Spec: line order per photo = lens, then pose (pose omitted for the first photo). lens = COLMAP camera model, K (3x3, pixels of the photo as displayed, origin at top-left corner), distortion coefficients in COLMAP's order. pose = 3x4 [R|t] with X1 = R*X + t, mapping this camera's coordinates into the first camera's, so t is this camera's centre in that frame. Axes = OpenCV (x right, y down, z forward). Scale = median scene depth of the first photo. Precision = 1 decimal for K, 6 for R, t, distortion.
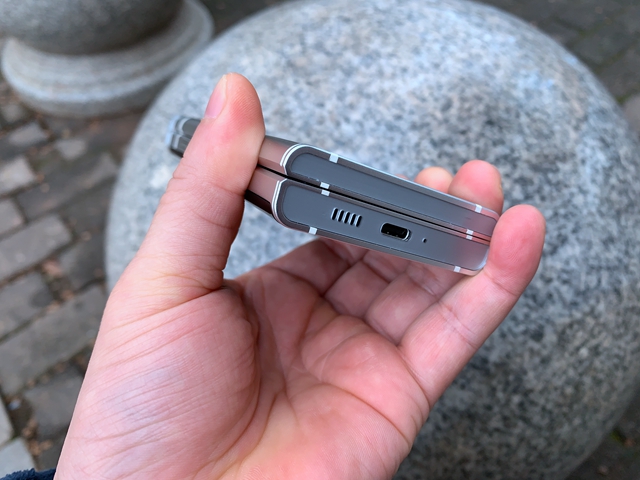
lens RADIAL K [[518.2, 0, 320.6], [0, 518.2, 233.2], [0, 0, 1]] dist [-0.031534, 0.042300]
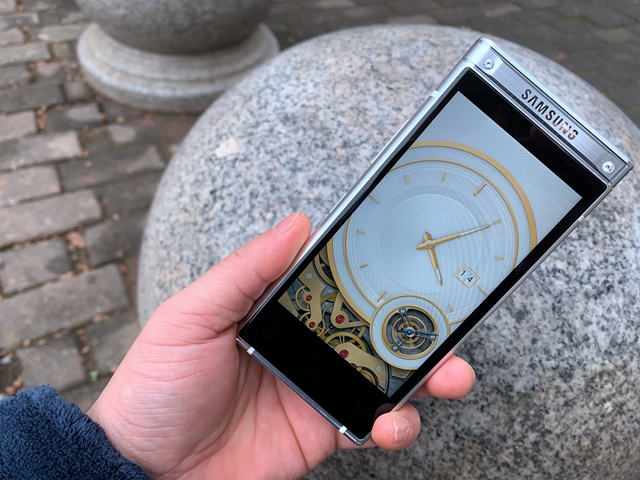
lens RADIAL K [[511.4, 0, 320.7], [0, 511.4, 235.9], [0, 0, 1]] dist [0.000395, -0.004878]
pose [[0.974345, 0.223107, -0.029571, -0.063247], [-0.224893, 0.970228, -0.089893, 0.125185], [0.008635, 0.094237, 0.995512, -0.000370]]
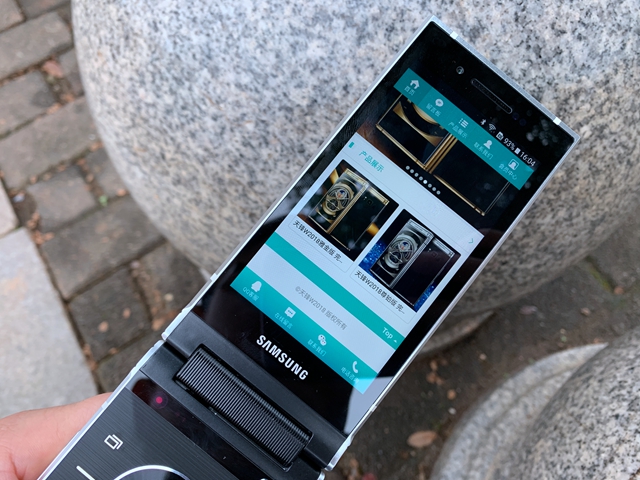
lens RADIAL K [[511.8, 0, 319.3], [0, 511.8, 234.4], [0, 0, 1]] dist [-0.003466, 0.002001]
pose [[0.994573, 0.096574, -0.038694, 0.113276], [-0.083082, 0.961125, 0.263318, 0.206409], [0.062620, -0.258675, 0.963933, 0.094945]]
